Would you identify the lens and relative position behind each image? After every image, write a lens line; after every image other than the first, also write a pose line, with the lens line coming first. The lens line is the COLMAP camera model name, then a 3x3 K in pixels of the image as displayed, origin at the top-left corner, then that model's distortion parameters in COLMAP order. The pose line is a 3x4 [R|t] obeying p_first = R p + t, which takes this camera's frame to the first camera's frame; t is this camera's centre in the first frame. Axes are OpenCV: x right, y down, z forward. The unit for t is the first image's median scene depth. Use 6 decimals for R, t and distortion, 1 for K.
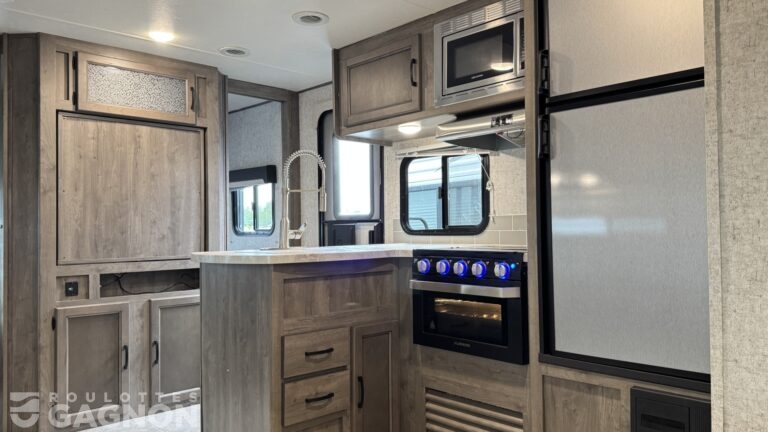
lens RADIAL K [[574.1, 0, 384.0], [0, 574.1, 216.0], [0, 0, 1]] dist [0.175981, -0.289869]
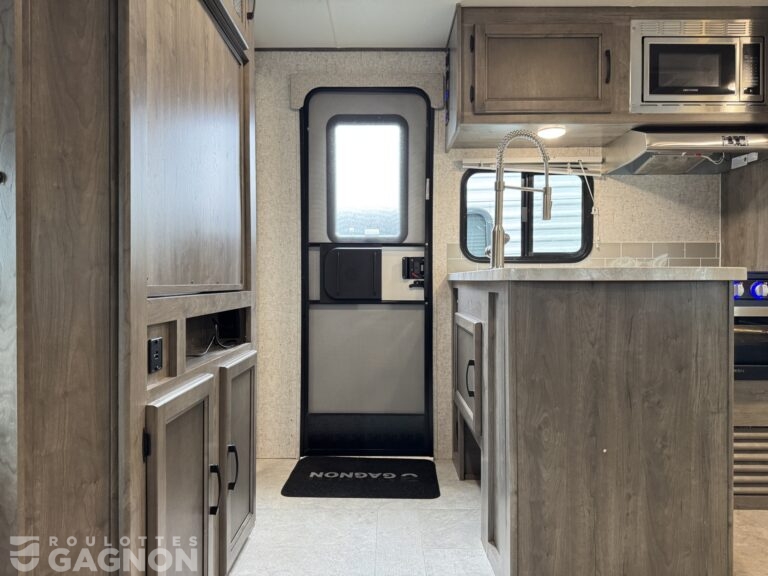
lens RADIAL K [[547.0, 0, 384.0], [0, 547.0, 288.0], [0, 0, 1]] dist [0.005247, -0.002226]
pose [[0.691664, 0.004016, 0.722208, -0.713206], [-0.025027, 0.999517, 0.018410, 0.067347], [-0.721786, -0.030808, 0.691431, 0.632693]]
